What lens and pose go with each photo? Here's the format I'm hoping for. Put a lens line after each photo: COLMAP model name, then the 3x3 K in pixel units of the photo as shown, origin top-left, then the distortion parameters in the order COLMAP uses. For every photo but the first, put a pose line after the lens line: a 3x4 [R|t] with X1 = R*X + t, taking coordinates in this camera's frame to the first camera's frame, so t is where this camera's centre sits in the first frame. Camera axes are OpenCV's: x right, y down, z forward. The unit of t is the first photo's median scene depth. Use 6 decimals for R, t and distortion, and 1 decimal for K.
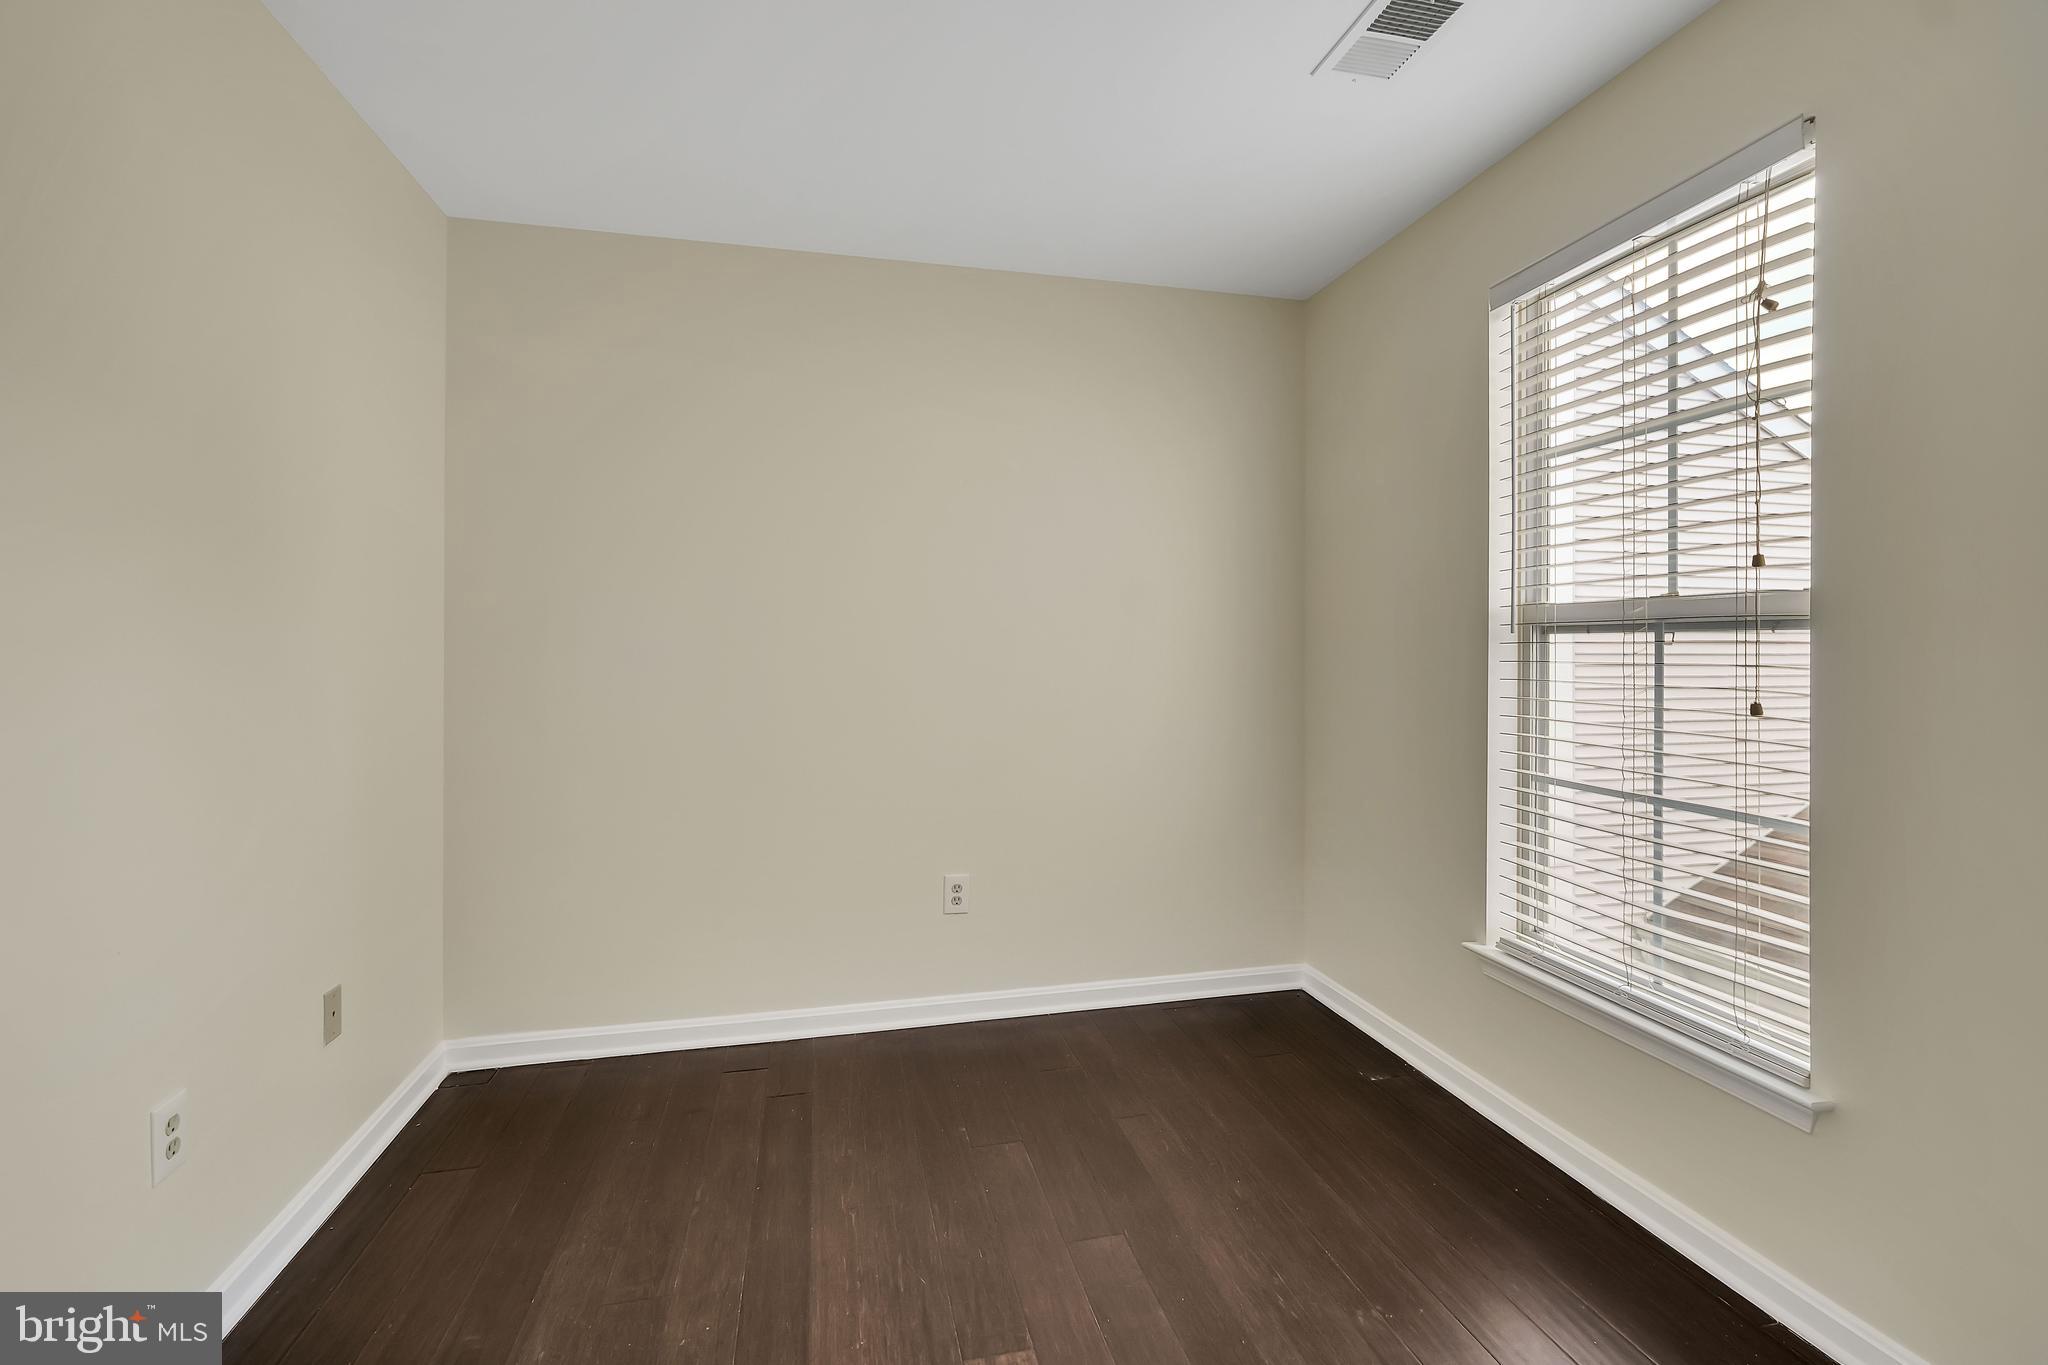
lens RADIAL K [[909.8, 0, 1047.5], [0, 909.8, 631.5], [0, 0, 1]] dist [-0.007201, 0.000889]
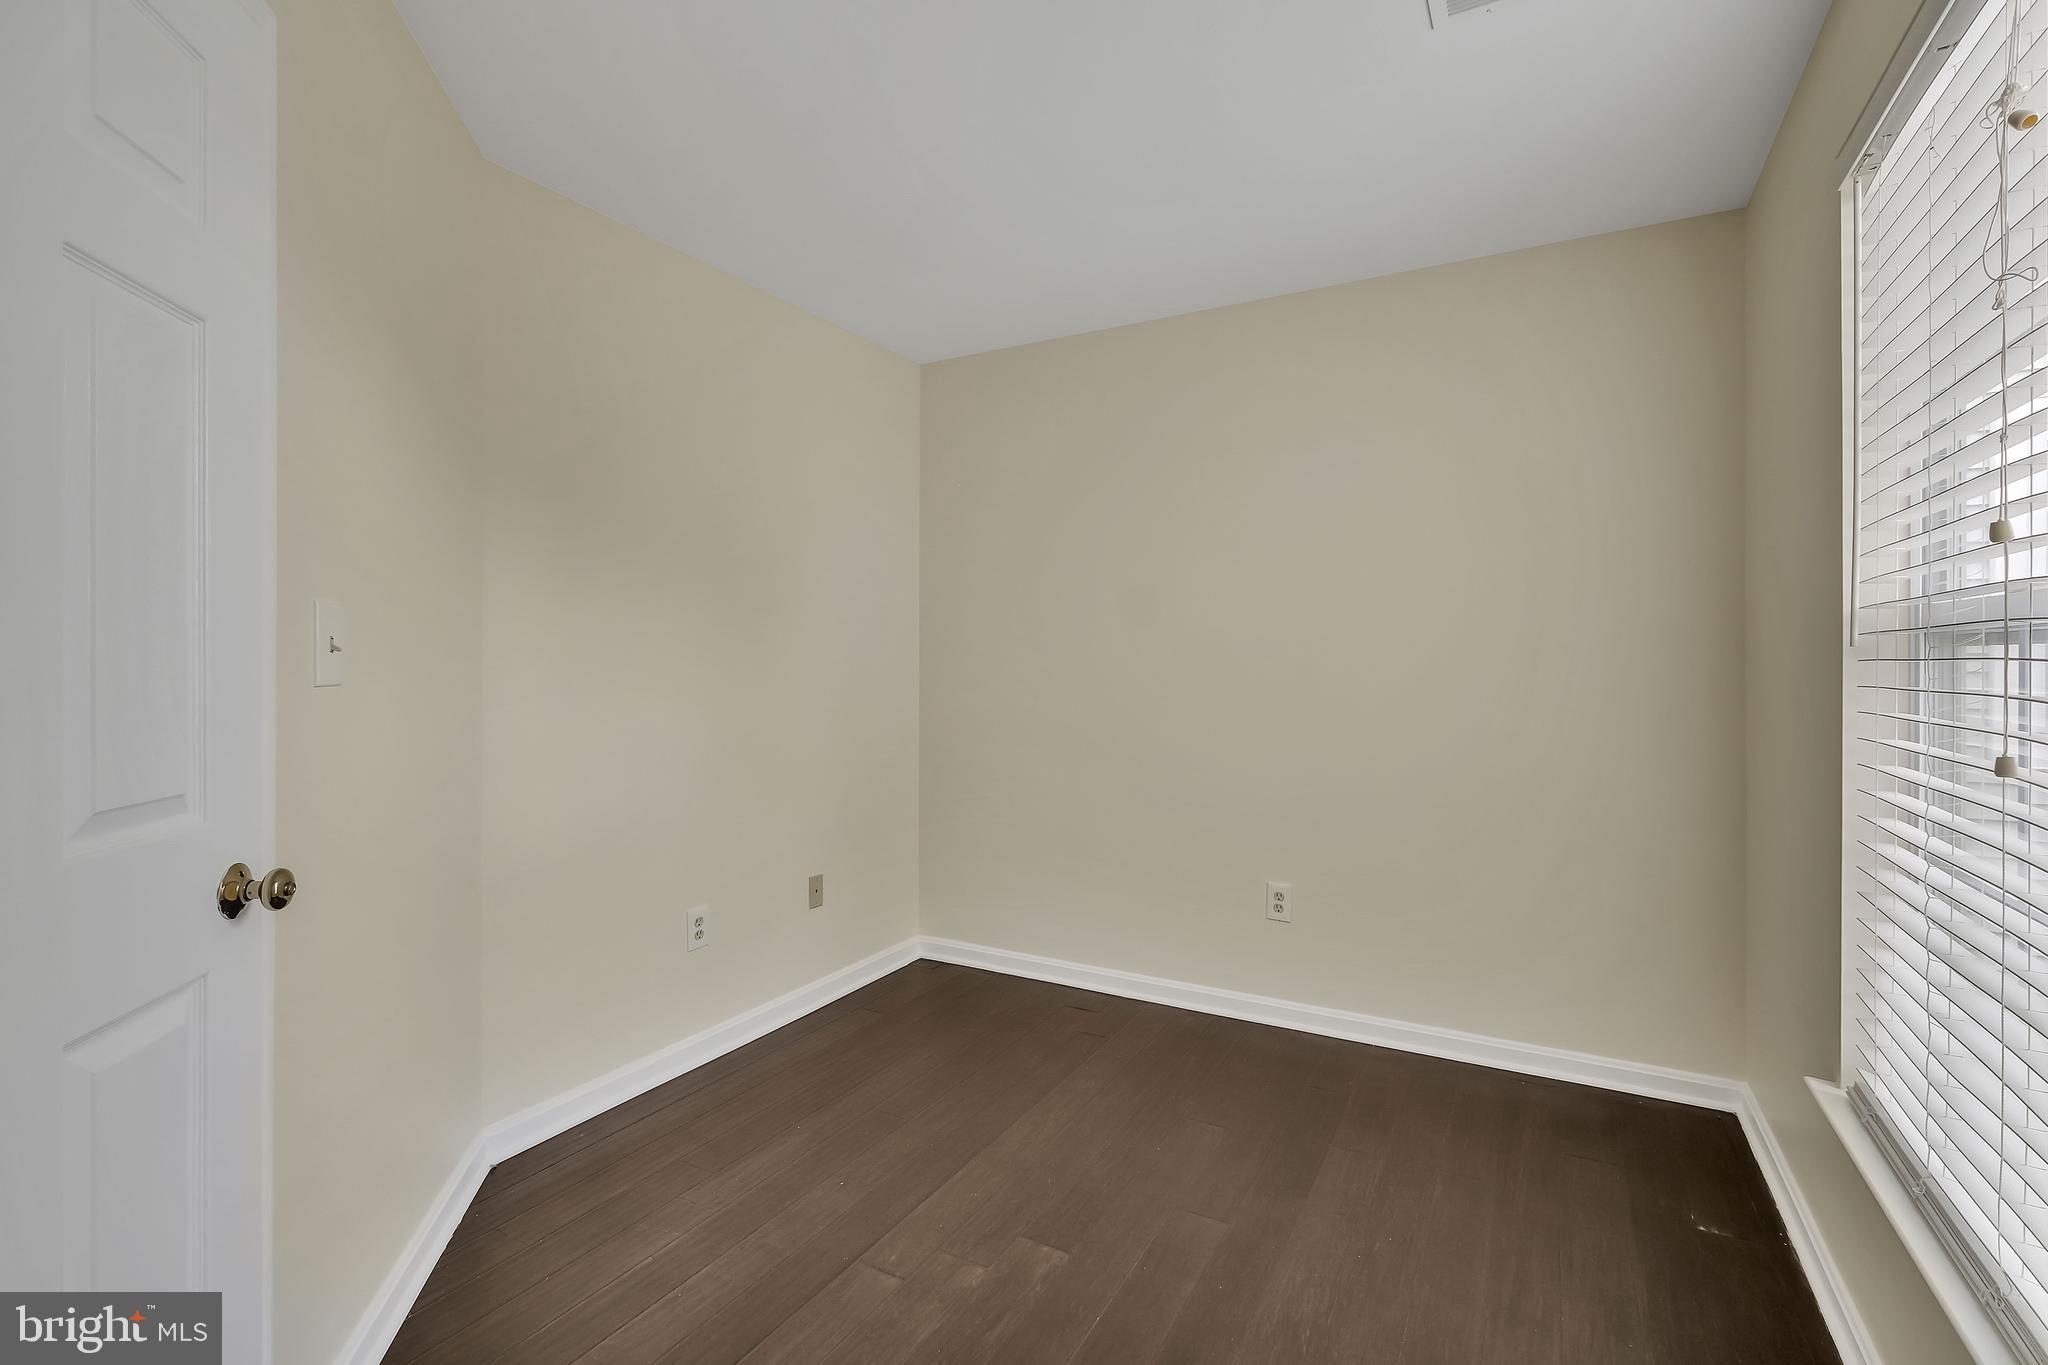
lens RADIAL K [[929.4, 0, 1057.2], [0, 929.4, 640.8], [0, 0, 1]] dist [-0.002736, 0.000459]
pose [[0.735036, -0.013318, -0.677897, 0.509594], [0.010717, 0.999910, -0.008024, -0.003258], [0.677943, -0.001367, 0.735113, 0.060262]]
